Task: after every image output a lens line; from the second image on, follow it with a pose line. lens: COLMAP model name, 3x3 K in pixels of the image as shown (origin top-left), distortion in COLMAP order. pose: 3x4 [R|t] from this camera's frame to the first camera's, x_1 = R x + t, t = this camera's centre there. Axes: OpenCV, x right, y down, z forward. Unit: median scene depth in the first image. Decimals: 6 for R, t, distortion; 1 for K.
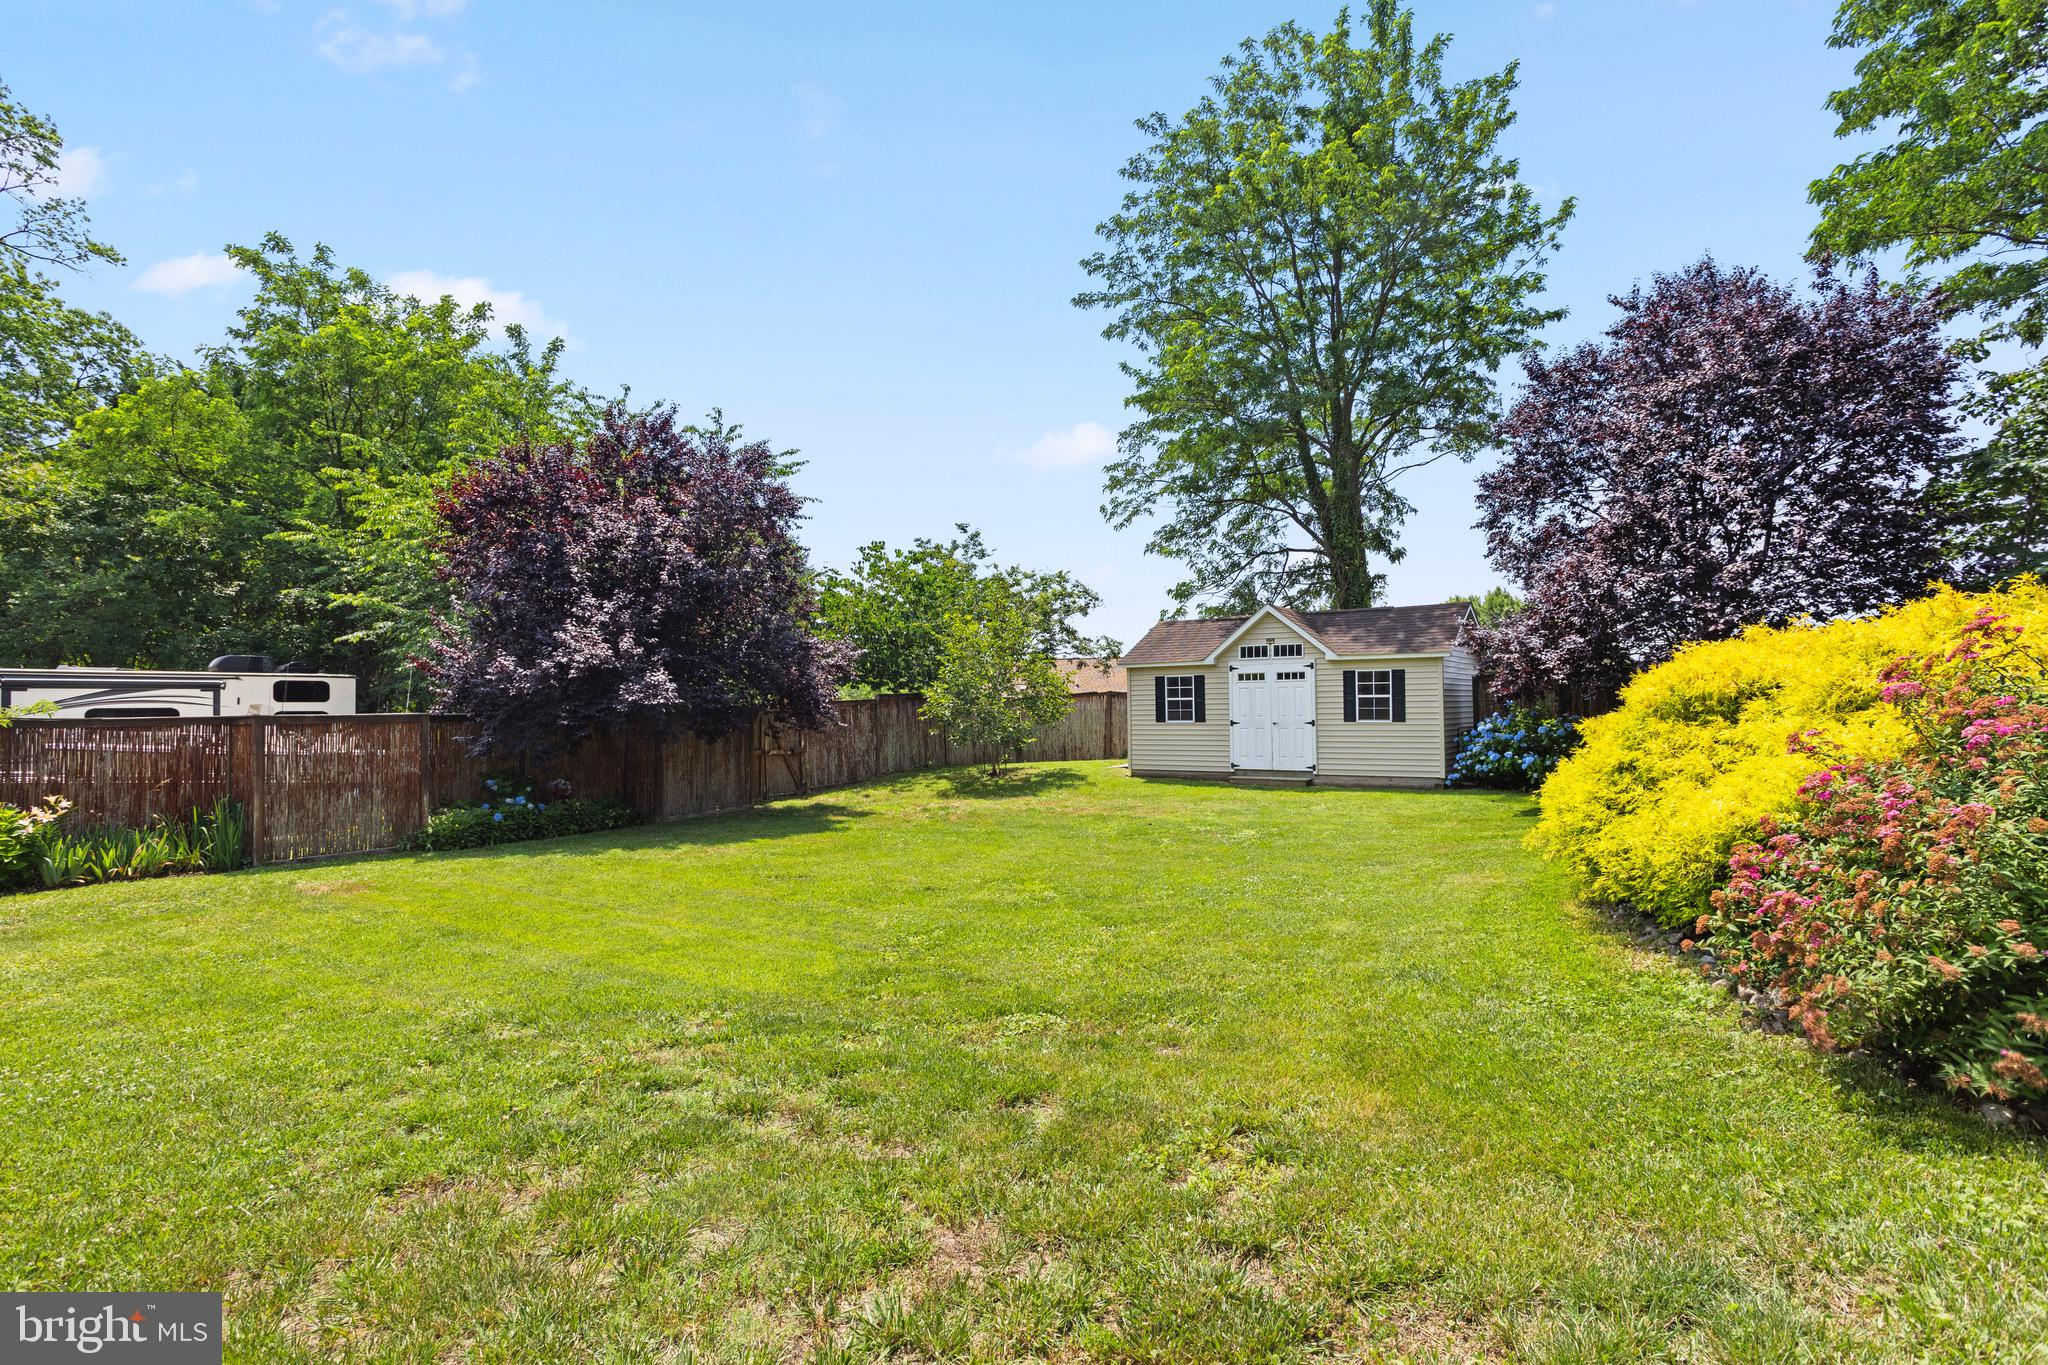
lens RADIAL K [[977.1, 0, 996.0], [0, 977.1, 682.1], [0, 0, 1]] dist [-0.003301, 0.005823]
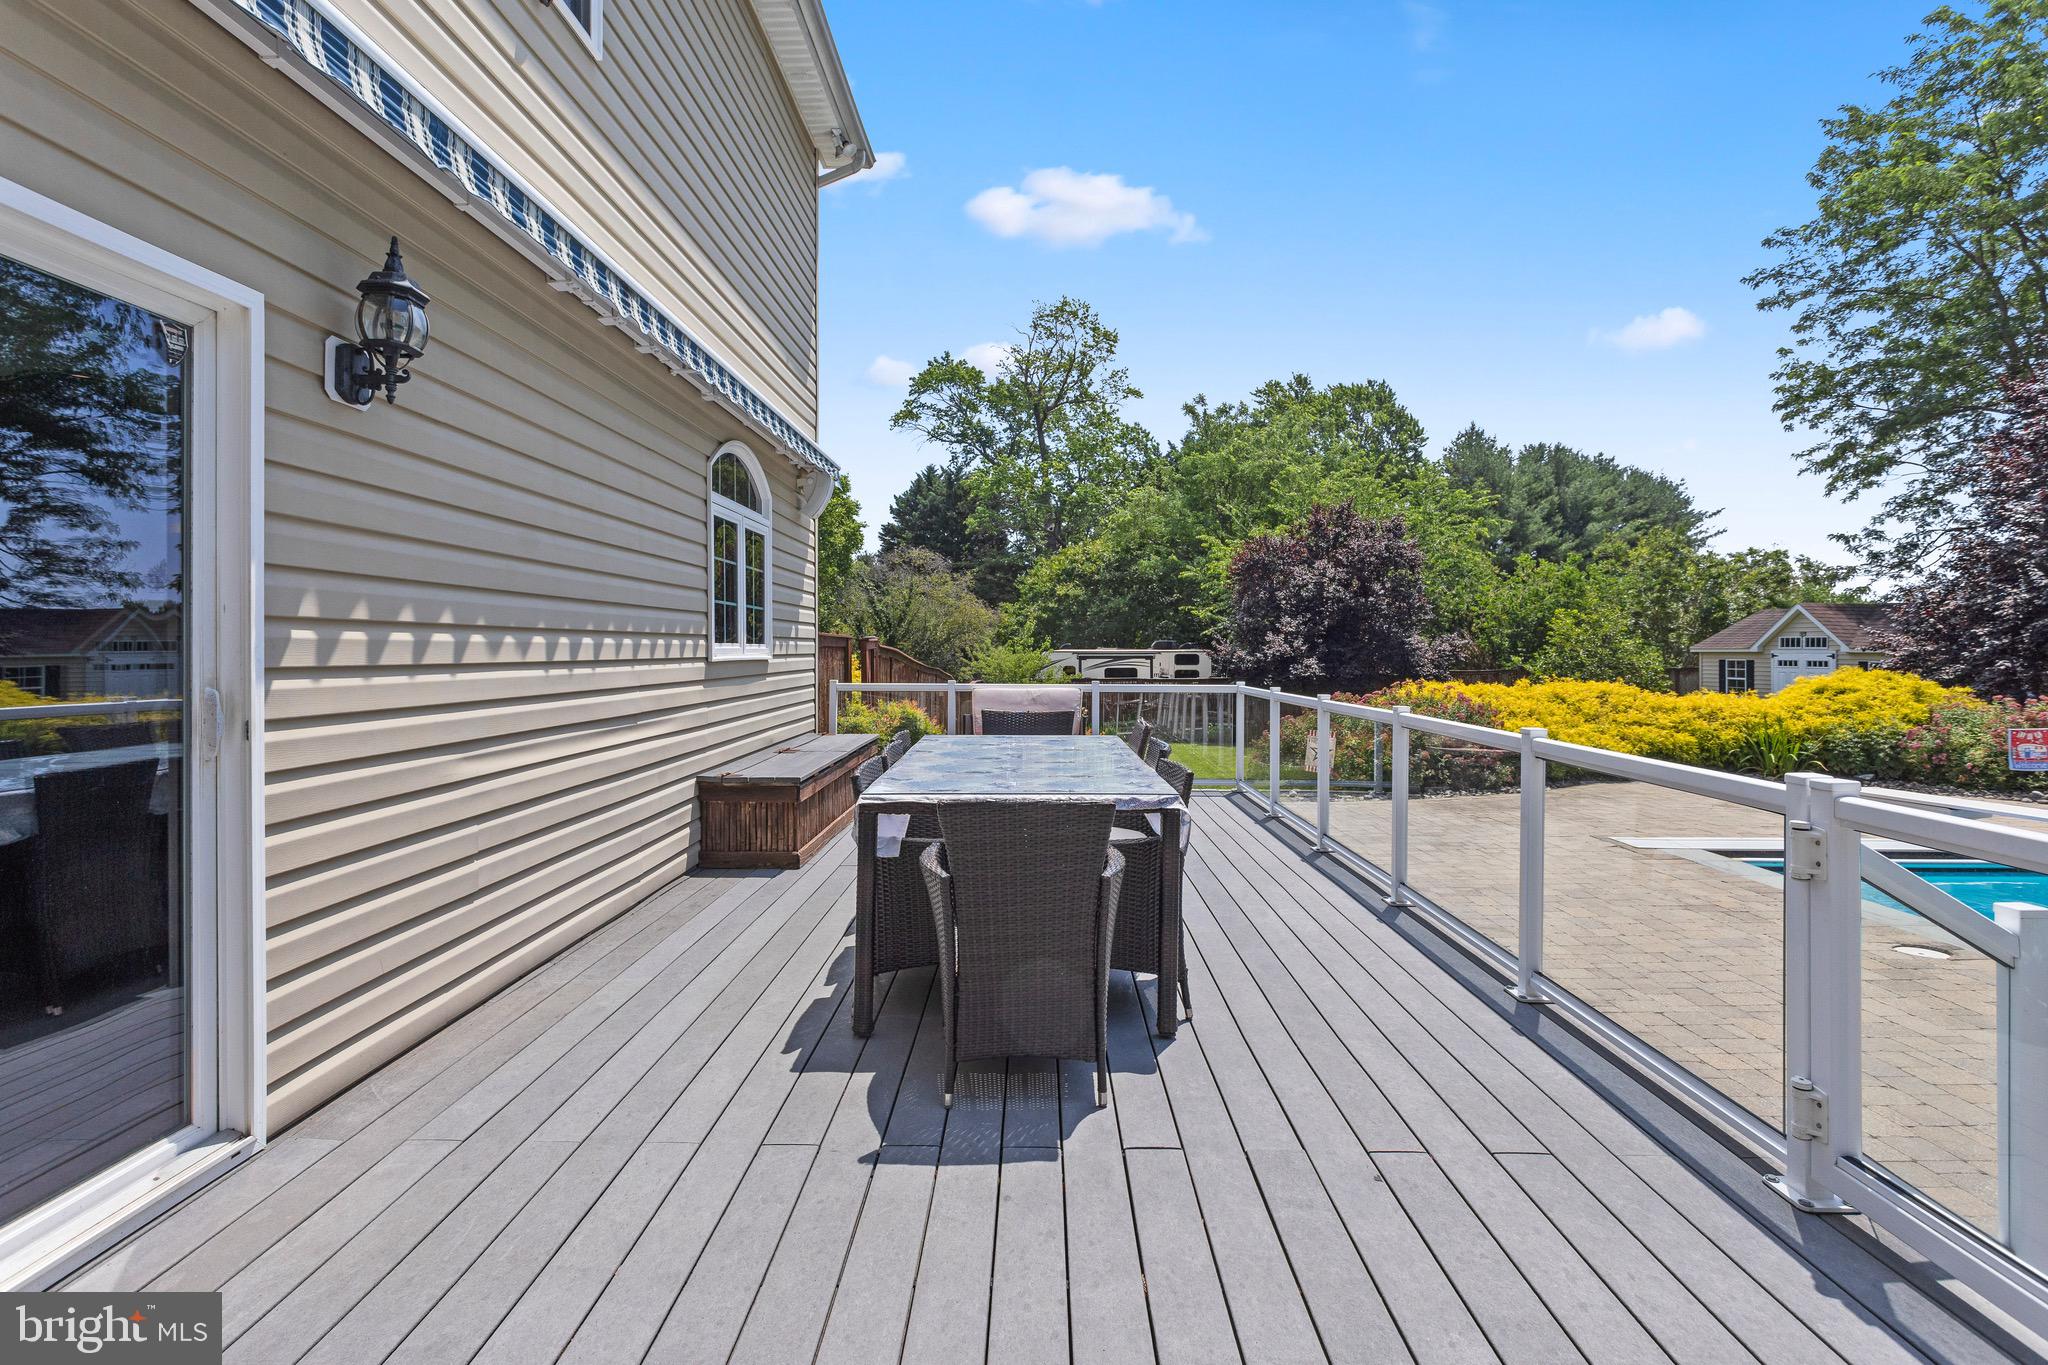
lens RADIAL K [[977.1, 0, 1000.2], [0, 977.1, 654.2], [0, 0, 1]] dist [-0.003301, 0.005823]
pose [[0.611252, 0.015156, -0.791291, 0.629571], [0.019415, 0.999229, 0.034136, -0.077484], [0.791198, -0.036229, 0.610486, -0.510570]]
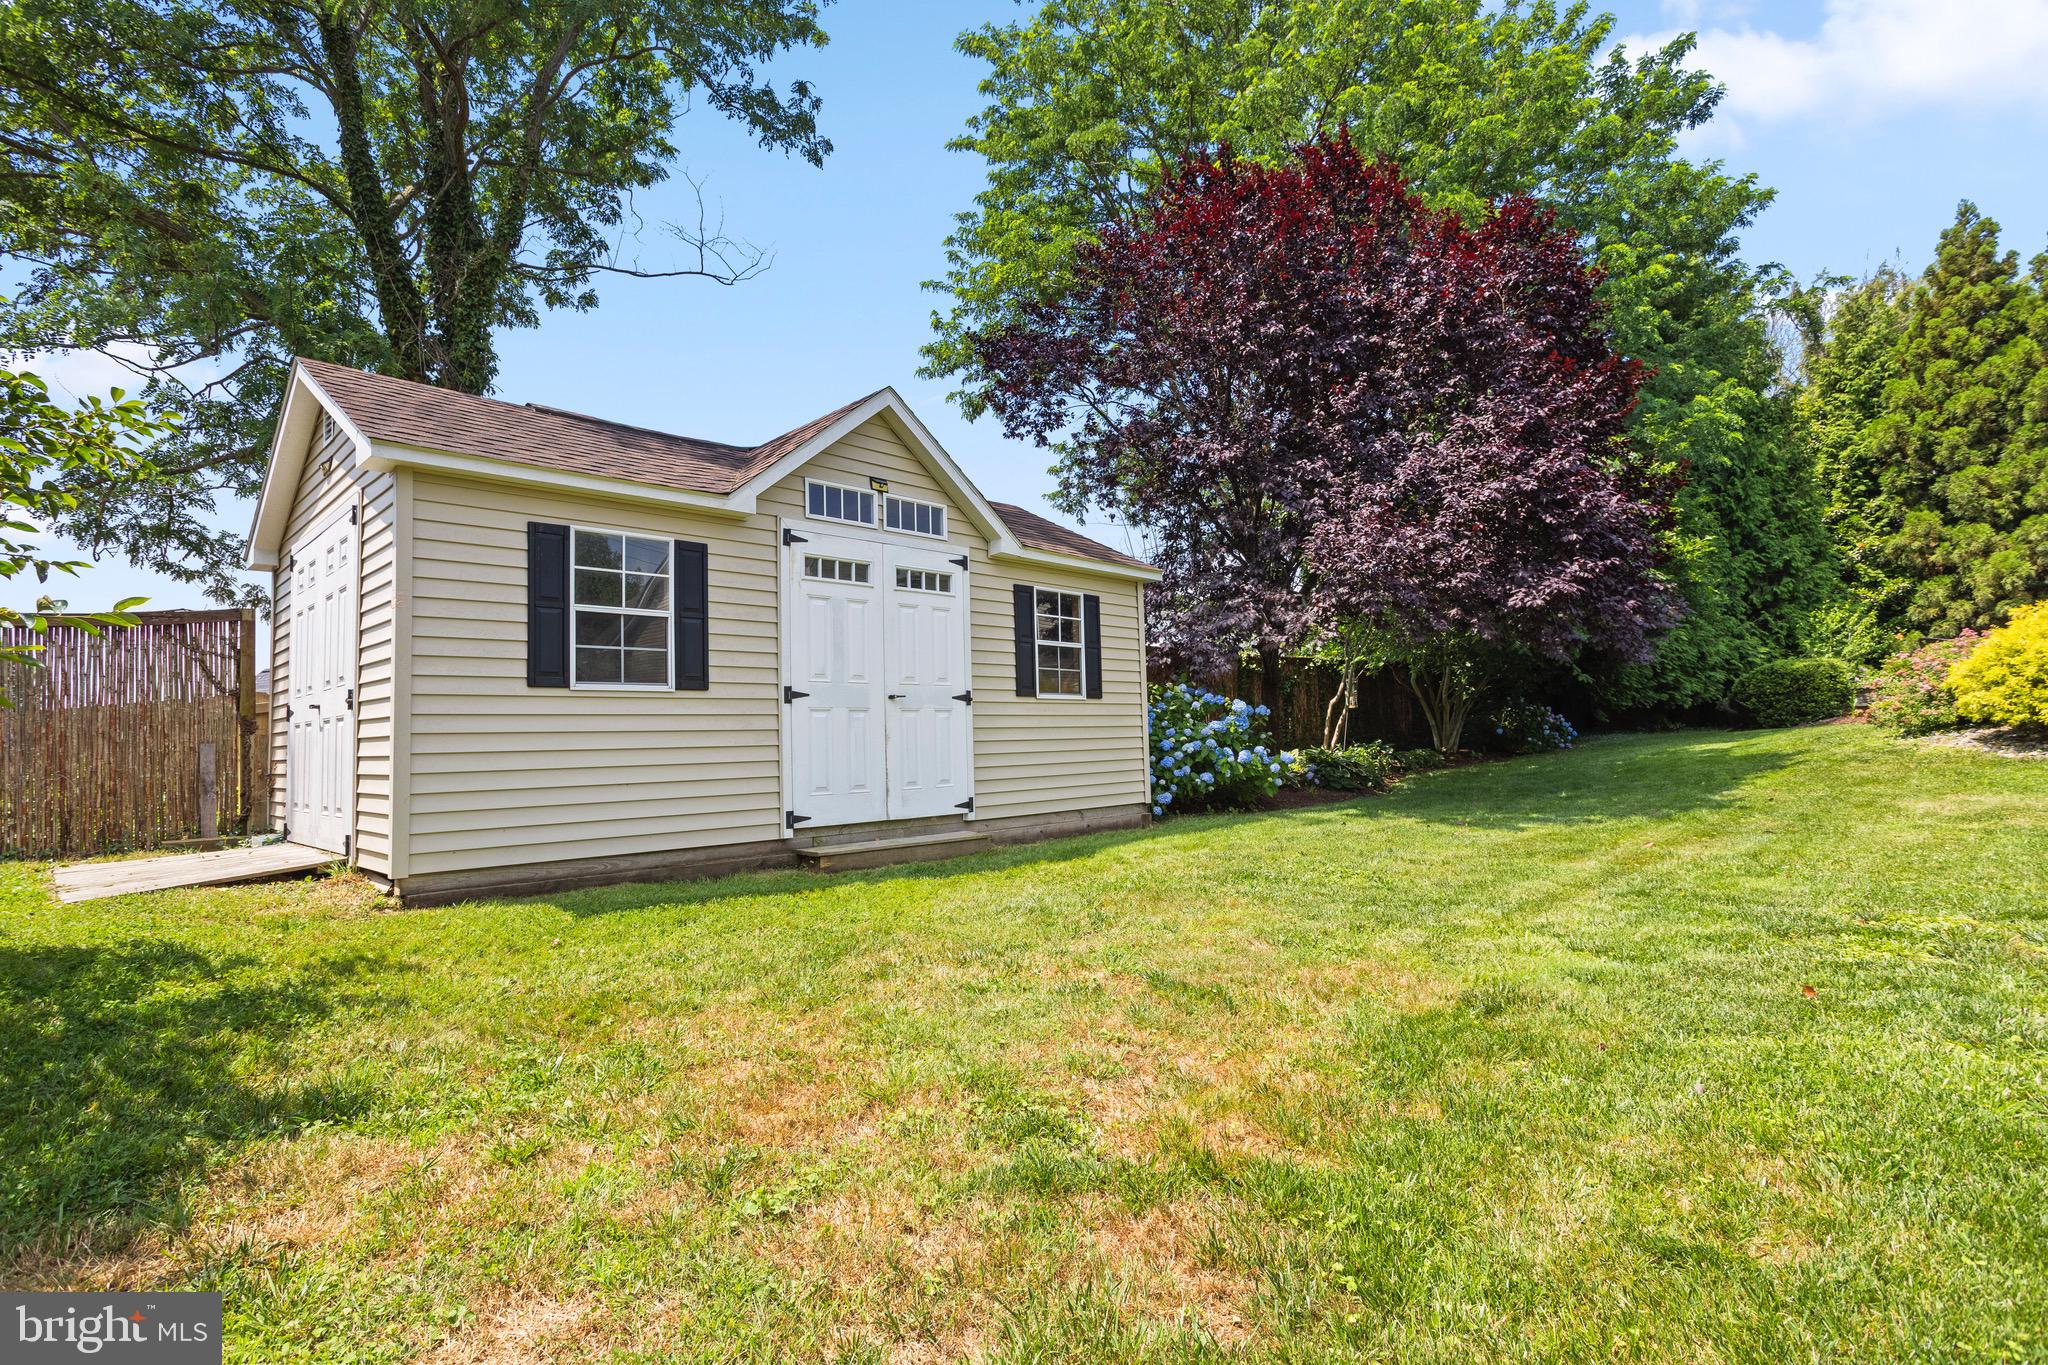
lens RADIAL K [[977.1, 0, 1037.0], [0, 977.1, 674.7], [0, 0, 1]] dist [-0.003301, 0.005823]
pose [[0.149879, 0.072033, 0.986077, -0.083091], [-0.002639, 0.997368, -0.072457, 0.060429], [-0.988701, 0.008257, 0.149674, 0.884880]]
